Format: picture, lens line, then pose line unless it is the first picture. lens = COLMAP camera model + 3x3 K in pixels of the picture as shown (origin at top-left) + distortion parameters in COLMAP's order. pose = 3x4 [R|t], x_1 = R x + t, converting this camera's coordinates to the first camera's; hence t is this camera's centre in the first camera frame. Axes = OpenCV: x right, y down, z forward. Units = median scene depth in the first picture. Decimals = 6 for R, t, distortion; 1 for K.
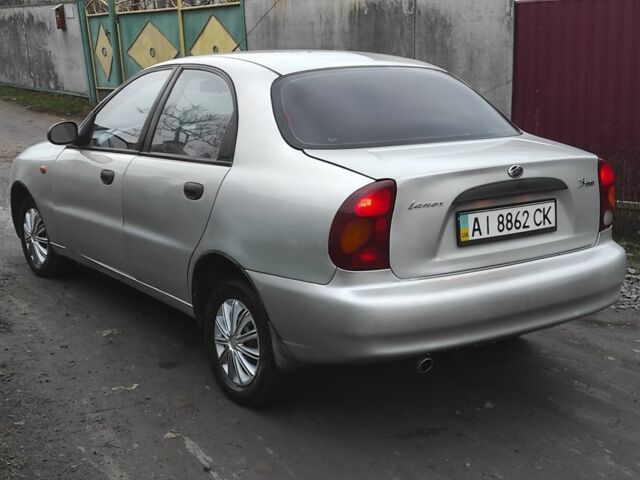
lens RADIAL K [[957.9, 0, 320.3], [0, 957.9, 236.4], [0, 0, 1]] dist [0.076456, 0.000000]
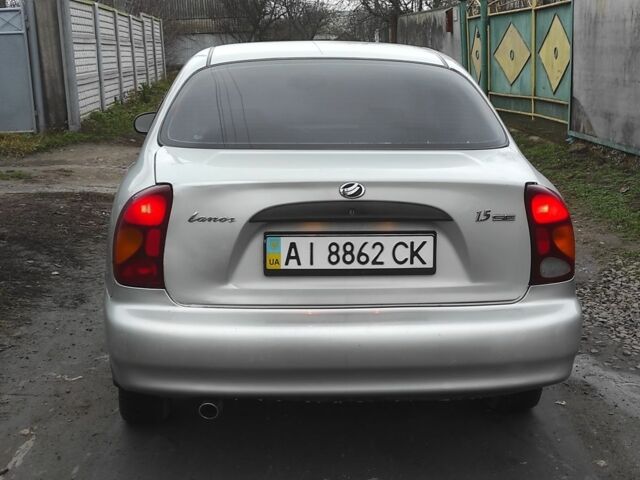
lens RADIAL K [[957.9, 0, 317.3], [0, 957.9, 239.9], [0, 0, 1]] dist [0.076456, 0.000000]
pose [[0.857887, 0.111798, -0.501529, 0.562945], [-0.114045, 0.993127, 0.026303, -0.043596], [0.501023, 0.034632, 0.864741, 0.300947]]
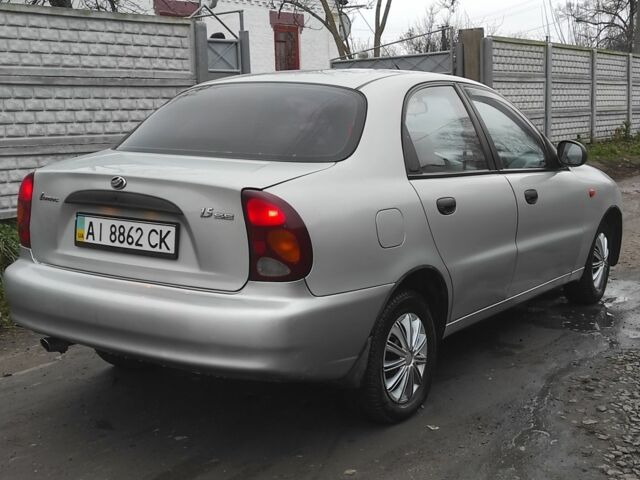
lens RADIAL K [[957.9, 0, 315.6], [0, 957.9, 242.0], [0, 0, 1]] dist [0.076456, 0.000000]
pose [[0.353171, 0.155263, -0.922585, 1.153790], [-0.194442, 0.976781, 0.089950, -0.132229], [0.915130, 0.147621, 0.375161, 0.806427]]
